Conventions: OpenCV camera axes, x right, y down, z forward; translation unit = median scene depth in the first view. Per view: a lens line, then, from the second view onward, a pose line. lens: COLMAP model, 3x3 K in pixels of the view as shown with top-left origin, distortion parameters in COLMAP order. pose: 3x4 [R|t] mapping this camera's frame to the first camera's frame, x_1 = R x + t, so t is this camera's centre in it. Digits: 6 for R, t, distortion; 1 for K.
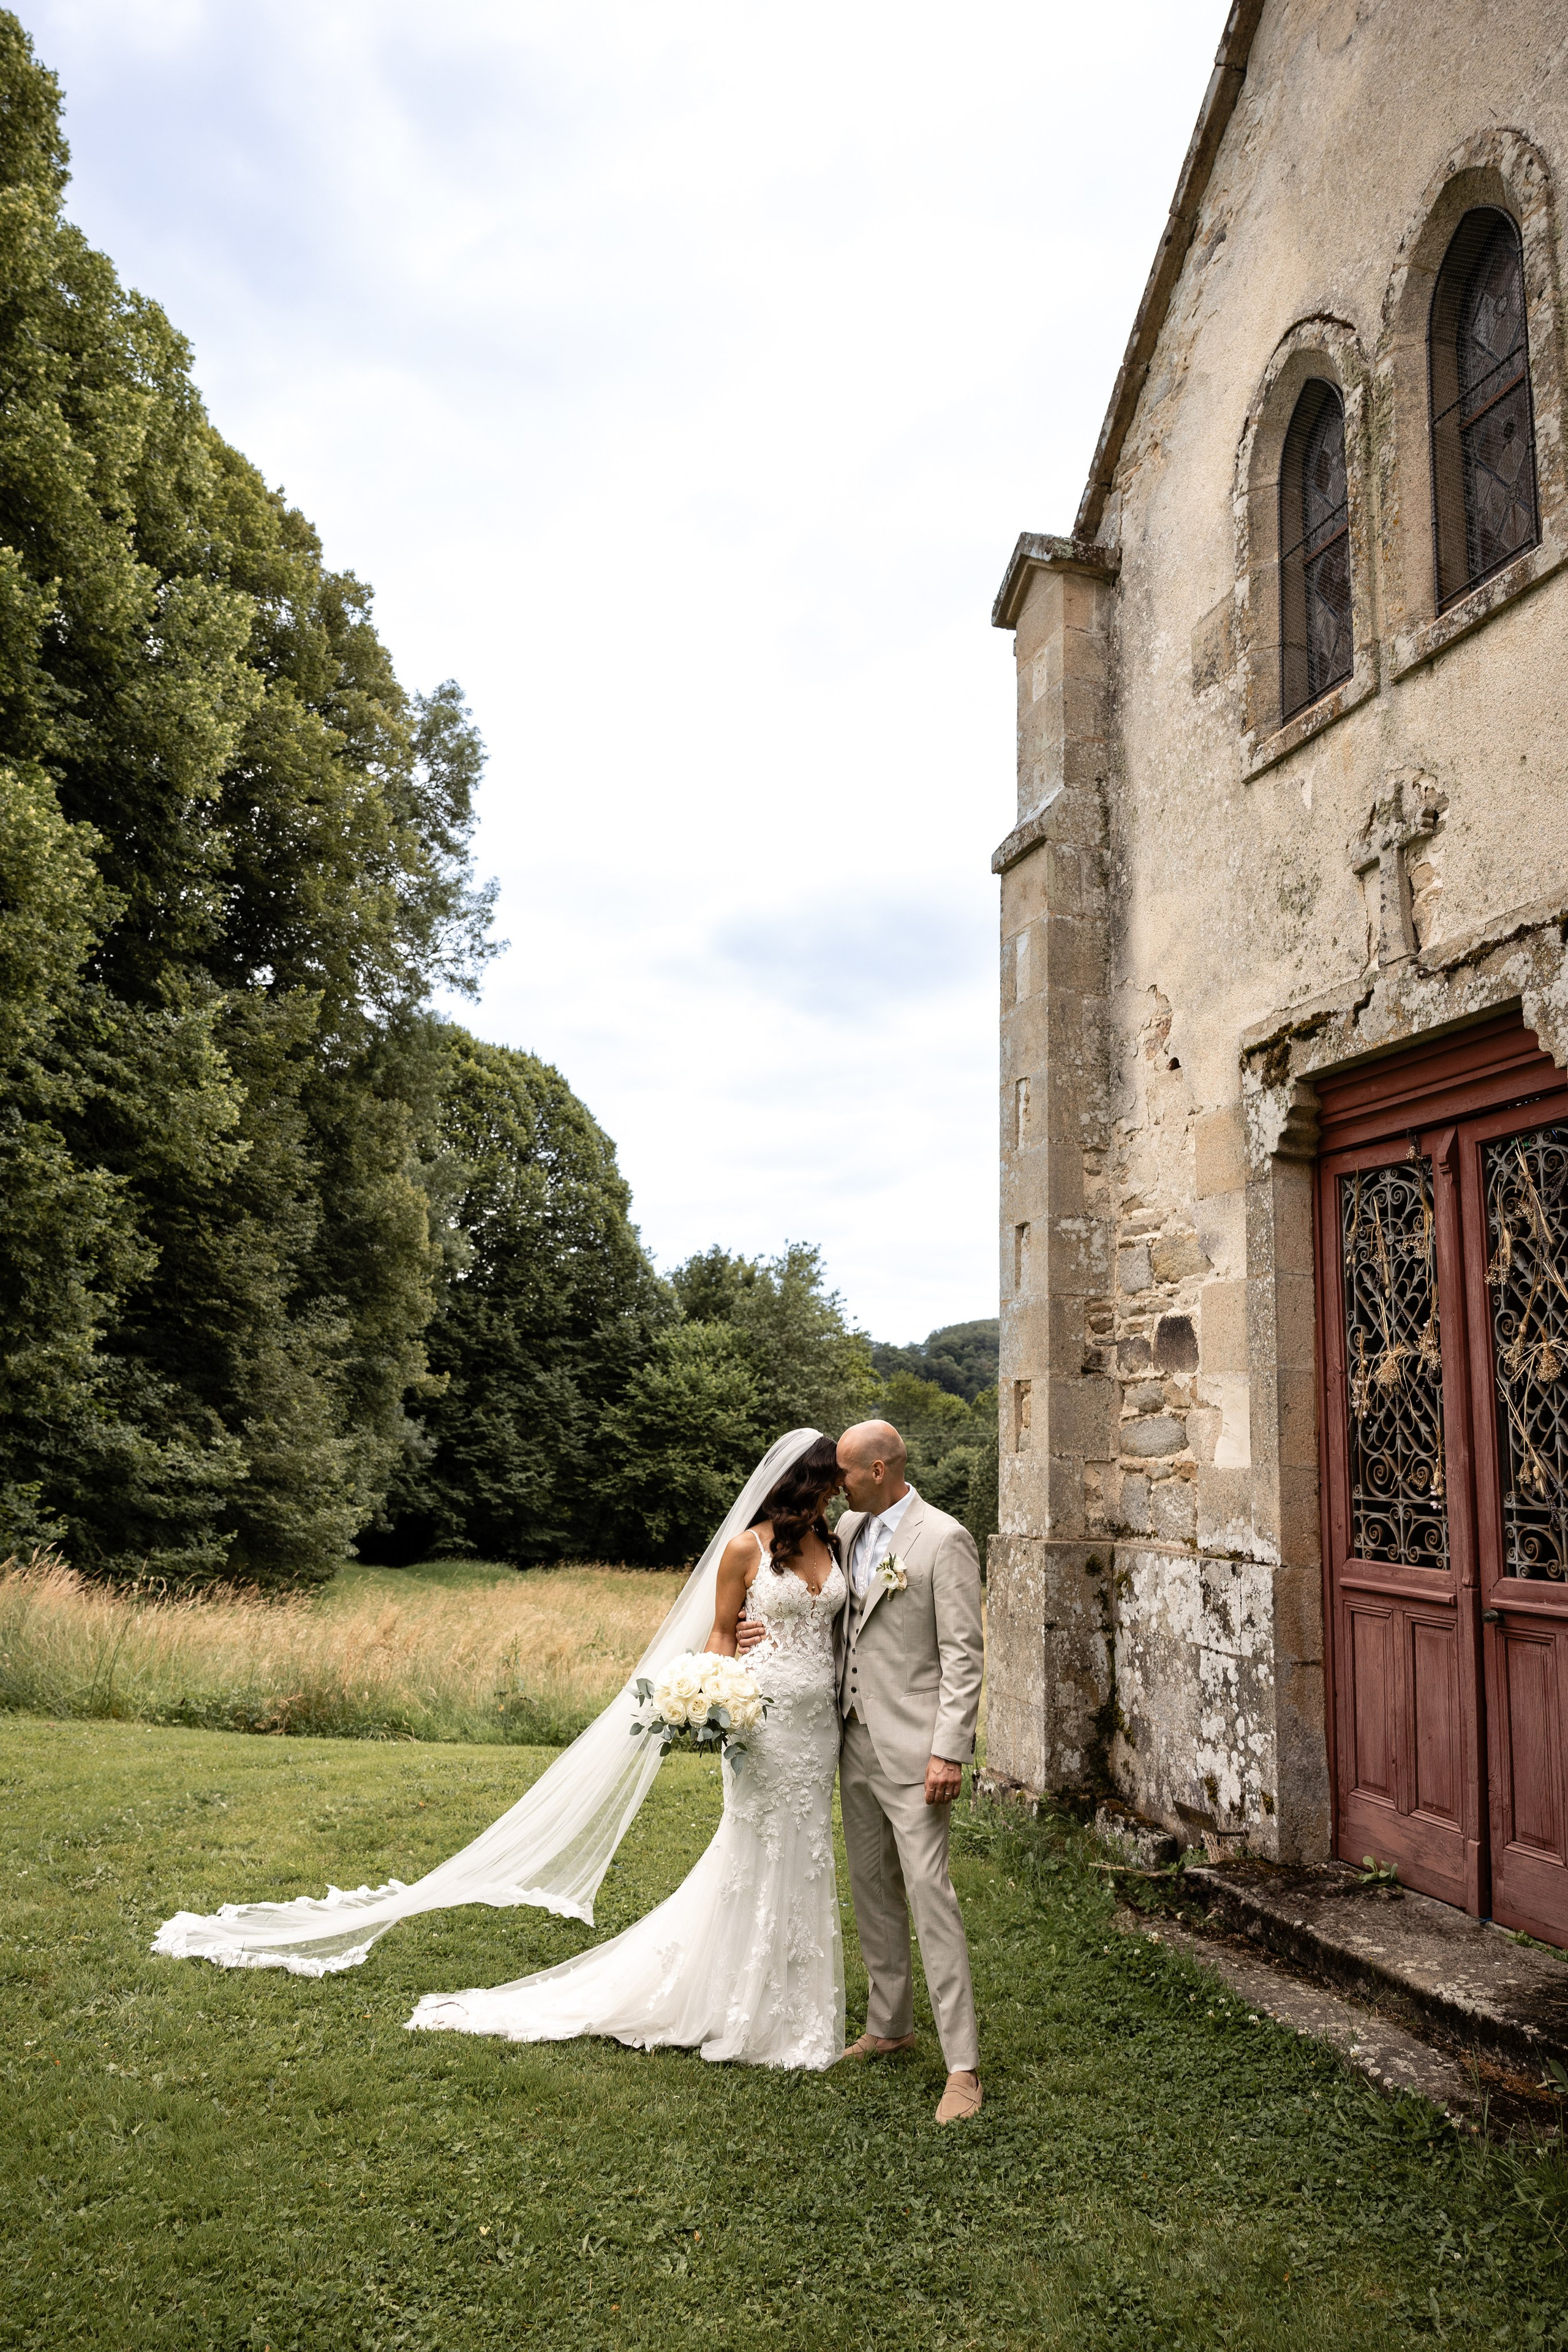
lens RADIAL K [[1544.8, 0, 784.0], [0, 1544.8, 1176.0], [0, 0, 1]] dist [-0.000180, 0.000001]
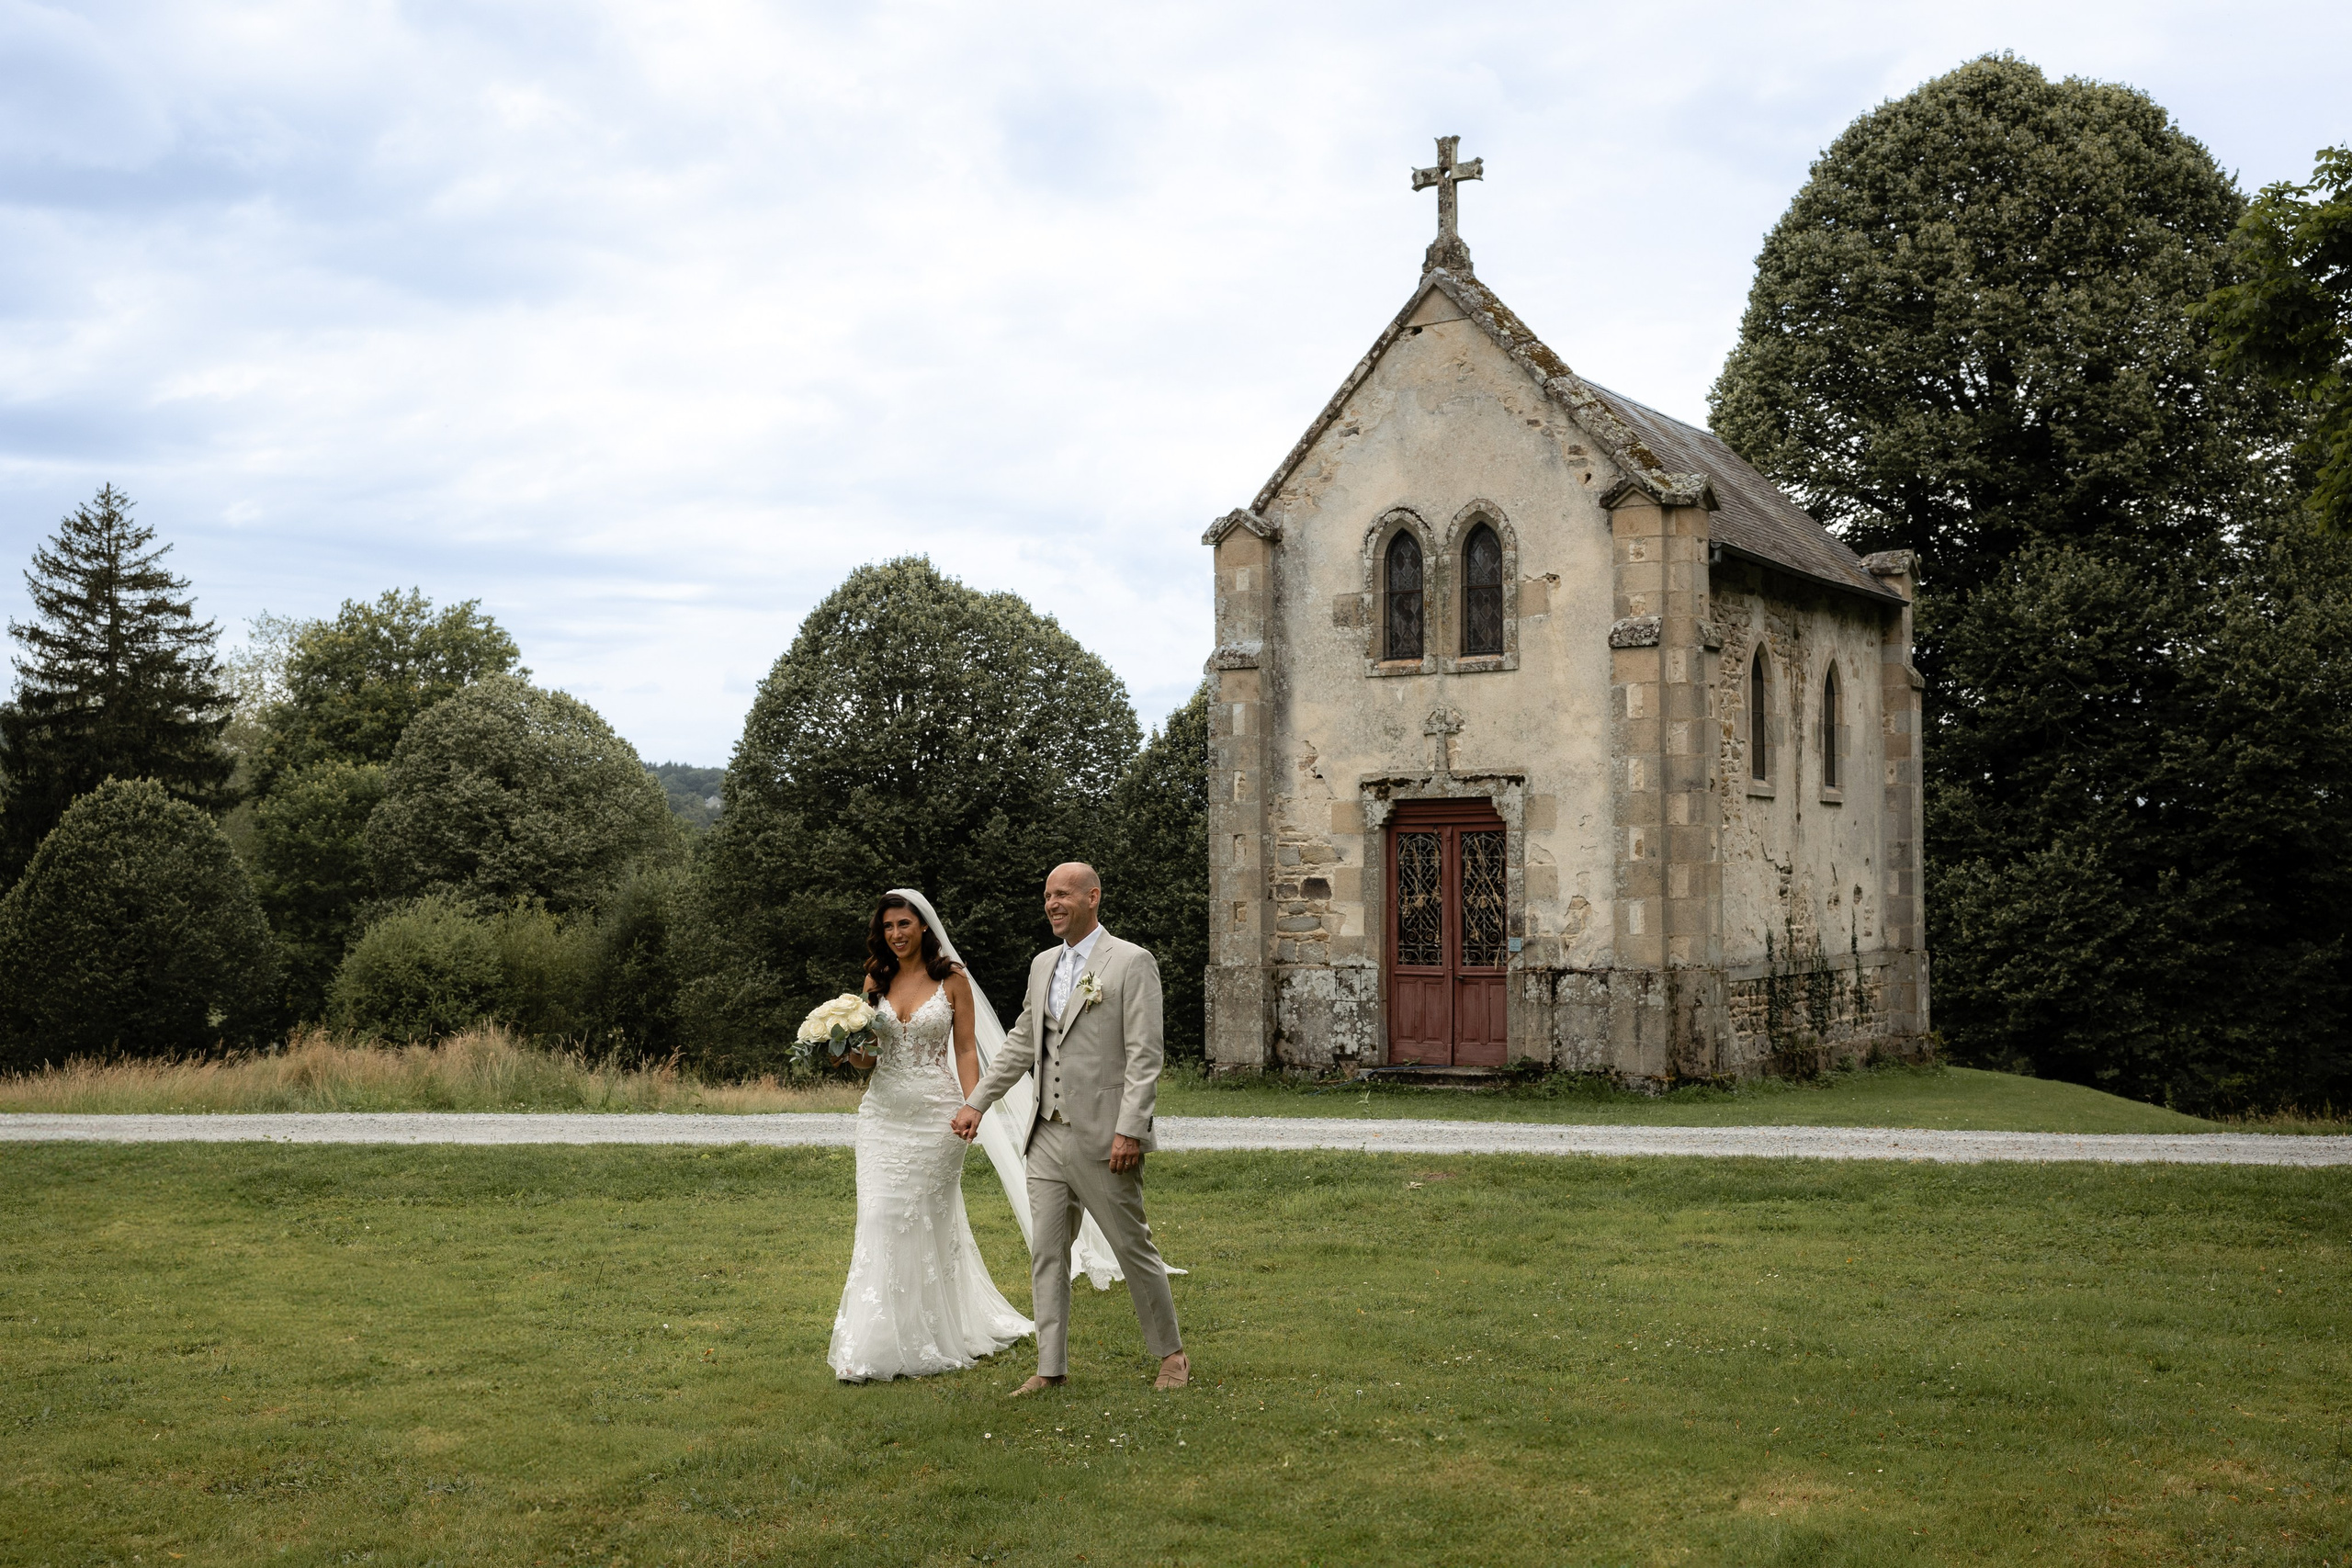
lens RADIAL K [[2392.9, 0, 1176.0], [0, 2392.9, 784.0], [0, 0, 1]] dist [0.009881, 0.011708]
pose [[0.738421, -0.000893, 0.674339, -2.877561], [-0.095259, 0.989833, 0.105622, -0.509609], [-0.667578, -0.142231, 0.730829, -1.906473]]
